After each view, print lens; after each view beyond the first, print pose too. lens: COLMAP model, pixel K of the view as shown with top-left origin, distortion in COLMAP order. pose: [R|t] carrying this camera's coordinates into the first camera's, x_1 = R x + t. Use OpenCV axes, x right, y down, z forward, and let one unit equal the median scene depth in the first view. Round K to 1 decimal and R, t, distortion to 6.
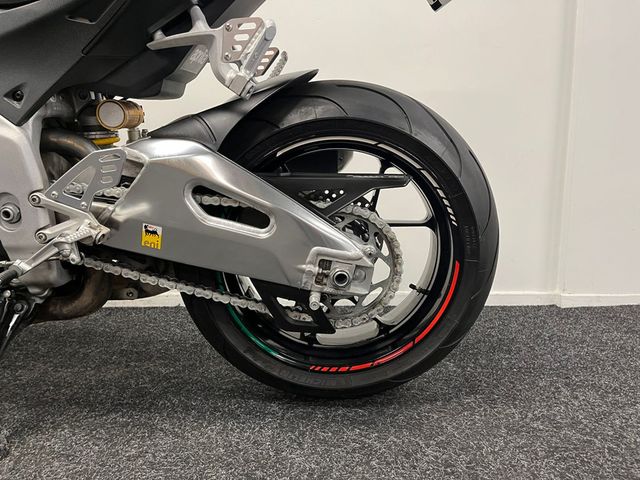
lens RADIAL K [[487.0, 0, 323.8], [0, 487.0, 237.1], [0, 0, 1]] dist [0.077727, -0.104270]
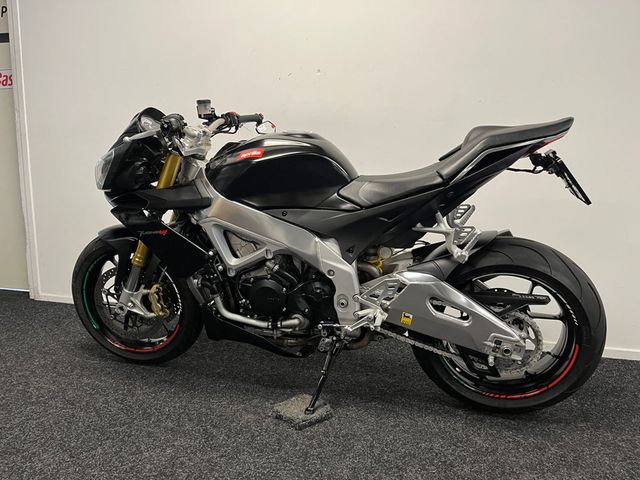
lens RADIAL K [[487.0, 0, 317.8], [0, 487.0, 236.6], [0, 0, 1]] dist [0.077727, -0.104270]
pose [[0.961107, 0.049087, -0.271778, -0.158134], [-0.047185, 0.998794, 0.013533, -0.322507], [0.272115, -0.000183, 0.962265, -0.959144]]
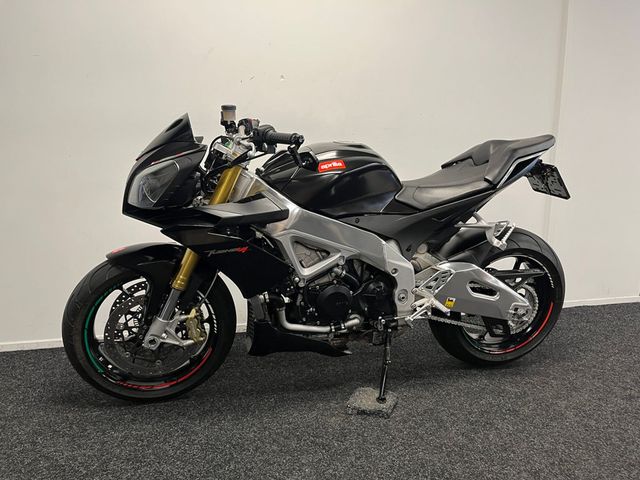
lens RADIAL K [[487.0, 0, 318.6], [0, 487.0, 234.9], [0, 0, 1]] dist [0.077727, -0.104270]
pose [[0.974474, -0.033331, 0.222012, -1.378955], [0.029378, 0.999346, 0.021085, -0.367049], [-0.222570, -0.014024, 0.974816, -1.086414]]
